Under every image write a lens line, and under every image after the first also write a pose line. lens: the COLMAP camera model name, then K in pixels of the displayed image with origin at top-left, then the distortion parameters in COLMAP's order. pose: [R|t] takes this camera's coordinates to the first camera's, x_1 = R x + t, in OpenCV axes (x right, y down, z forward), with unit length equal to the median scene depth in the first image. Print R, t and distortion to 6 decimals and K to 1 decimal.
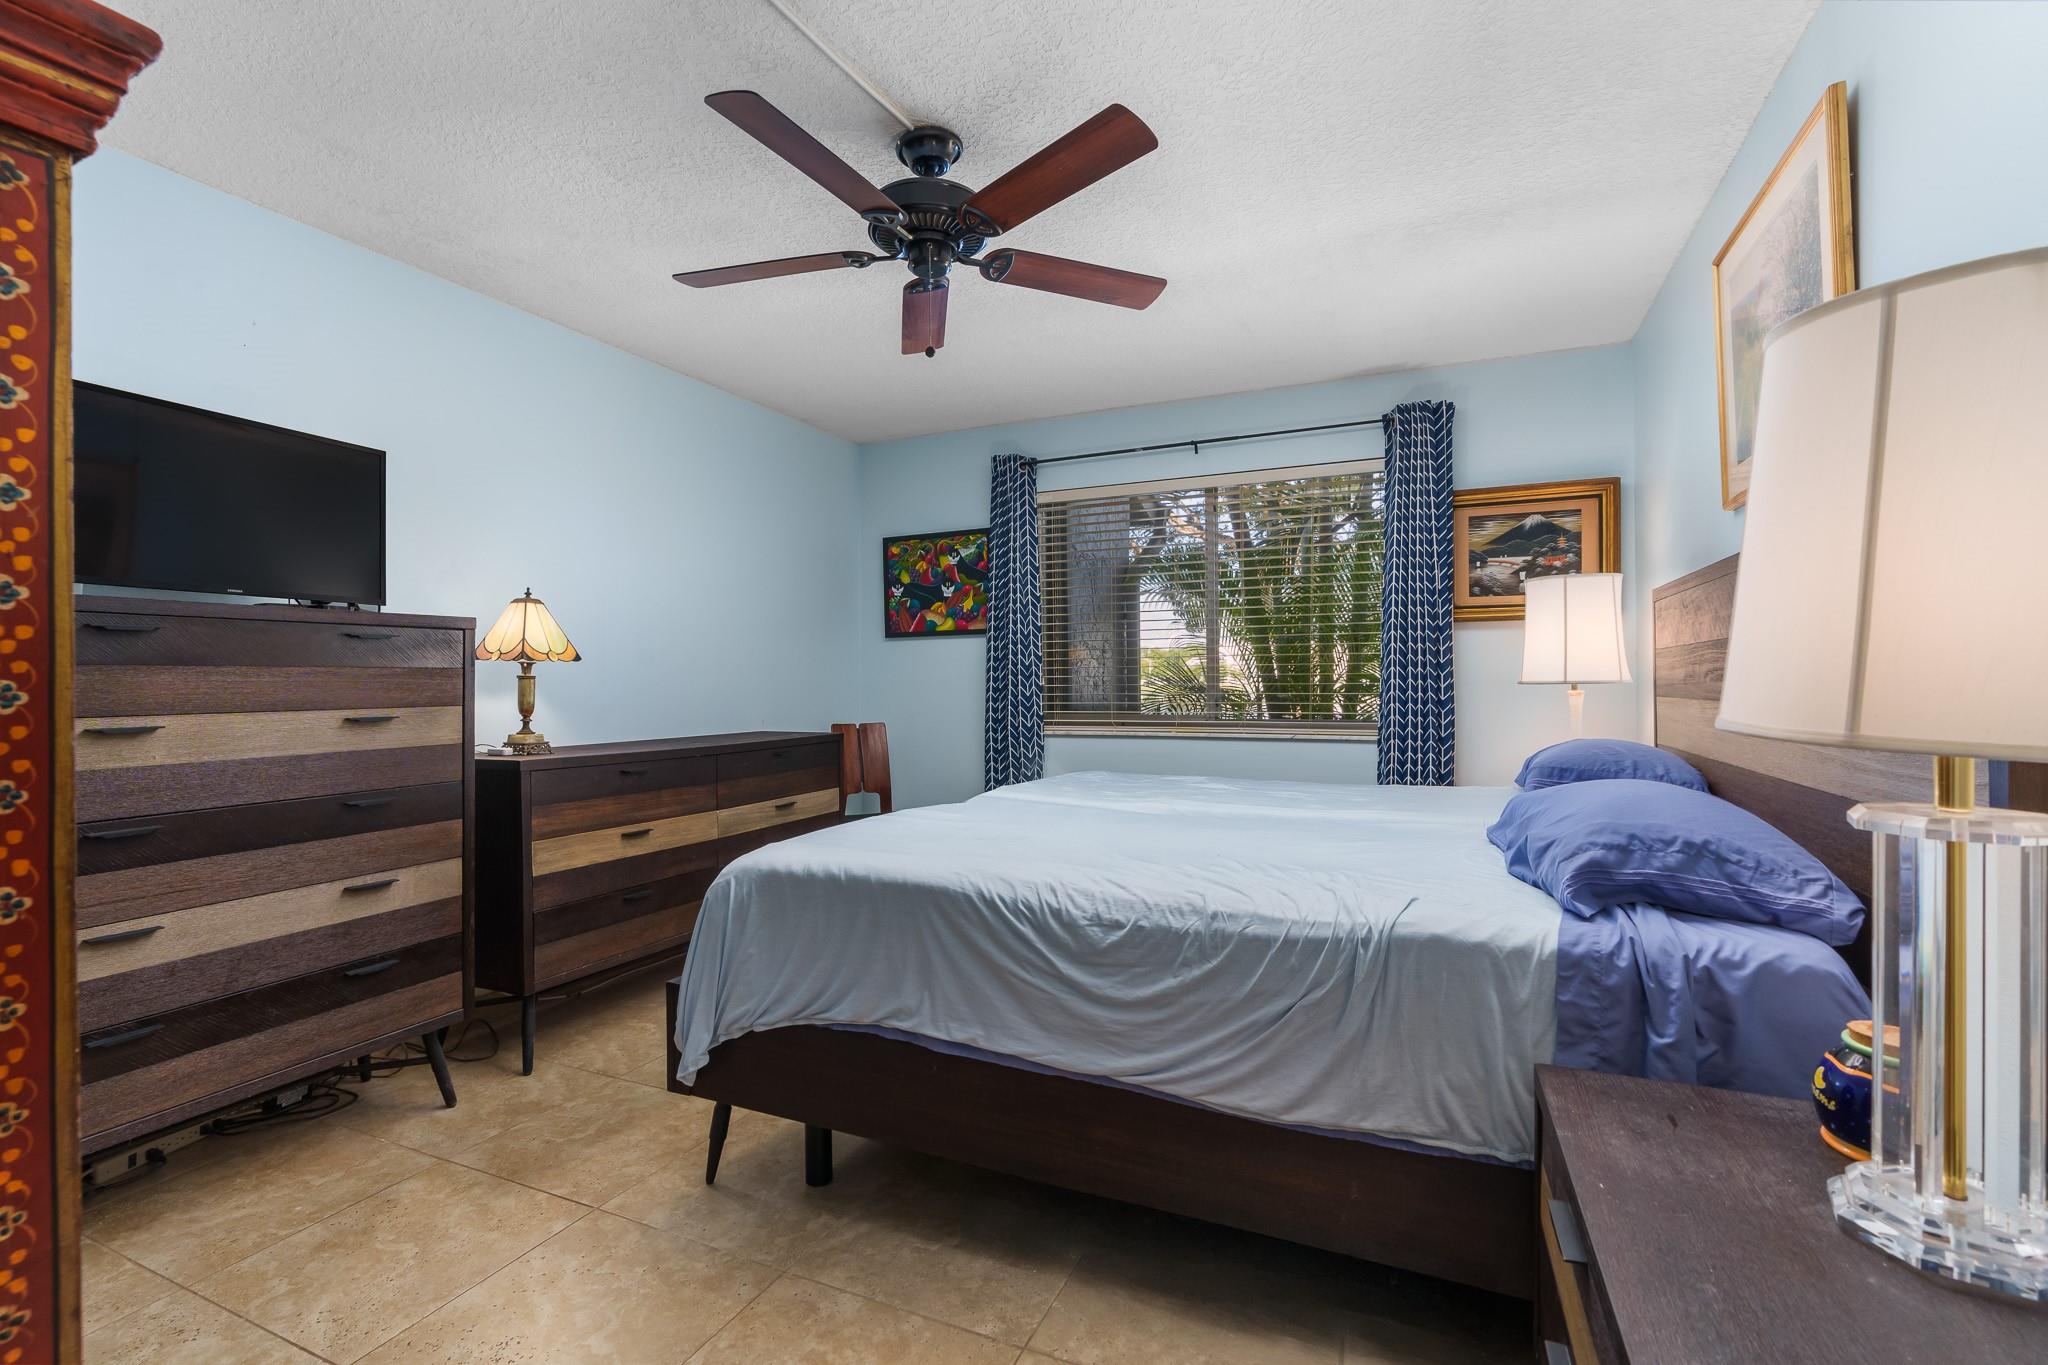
lens RADIAL K [[924.0, 0, 1022.5], [0, 924.0, 677.3], [0, 0, 1]] dist [-0.007644, 0.001149]
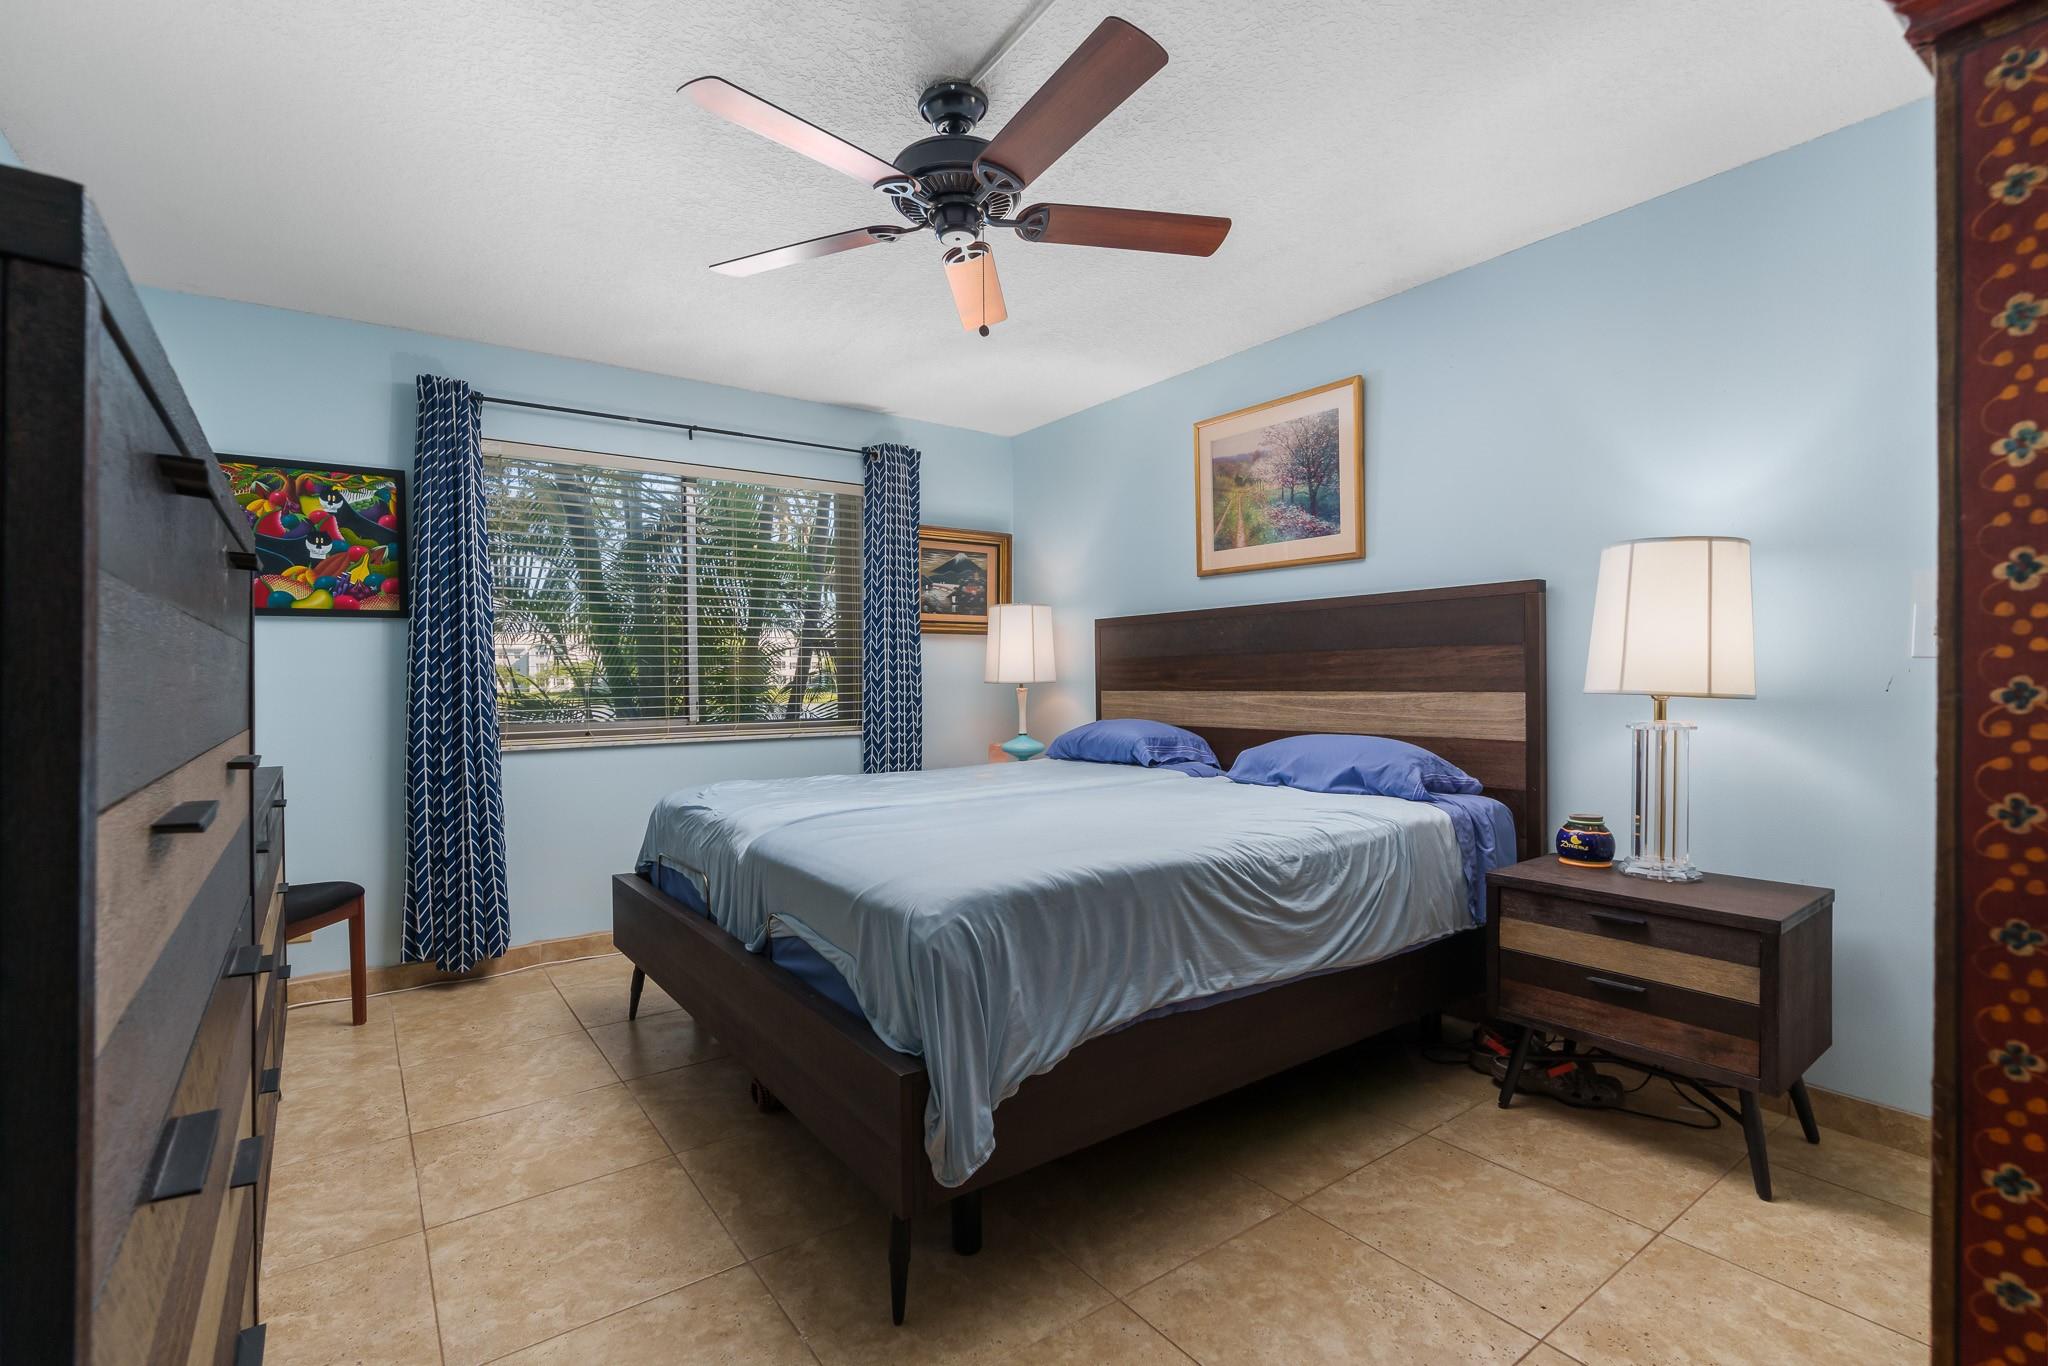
lens RADIAL K [[924.0, 0, 1017.5], [0, 924.0, 682.3], [0, 0, 1]] dist [-0.007644, 0.001149]
pose [[0.496055, -0.001427, 0.868290, -0.517258], [0.002355, 0.999997, 0.000298, 0.004548], [-0.868288, 0.001897, 0.496057, 0.283001]]
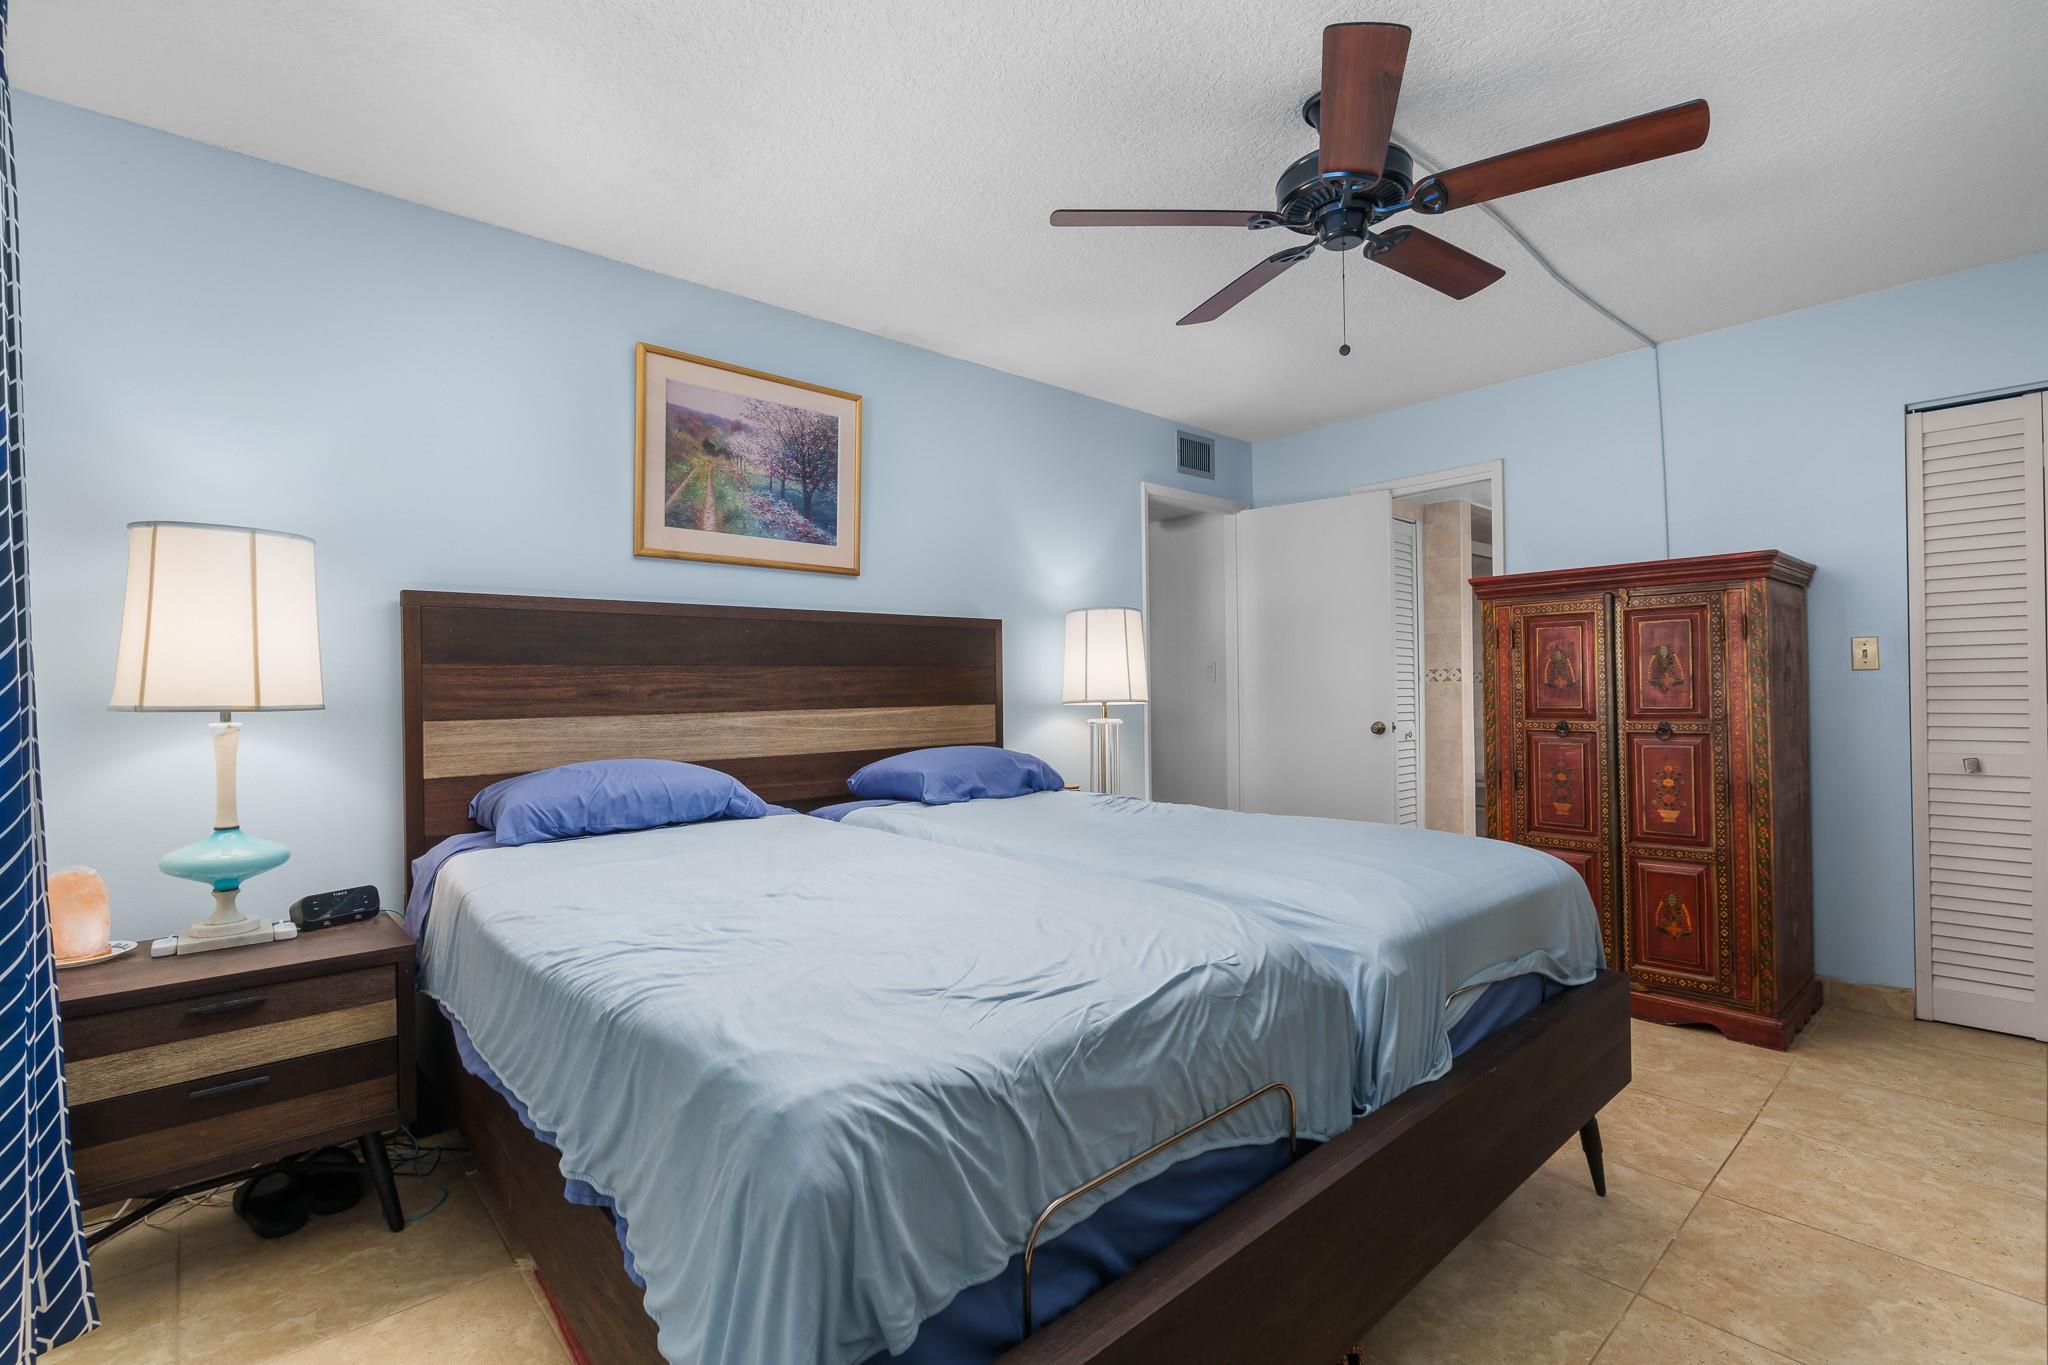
lens RADIAL K [[924.0, 0, 1028.8], [0, 924.0, 678.2], [0, 0, 1]] dist [-0.007644, 0.001149]
pose [[-0.911183, 0.006462, 0.411952, -0.190401], [0.005261, 0.999978, -0.004050, -0.006728], [-0.411969, -0.001522, -0.911197, 0.993927]]
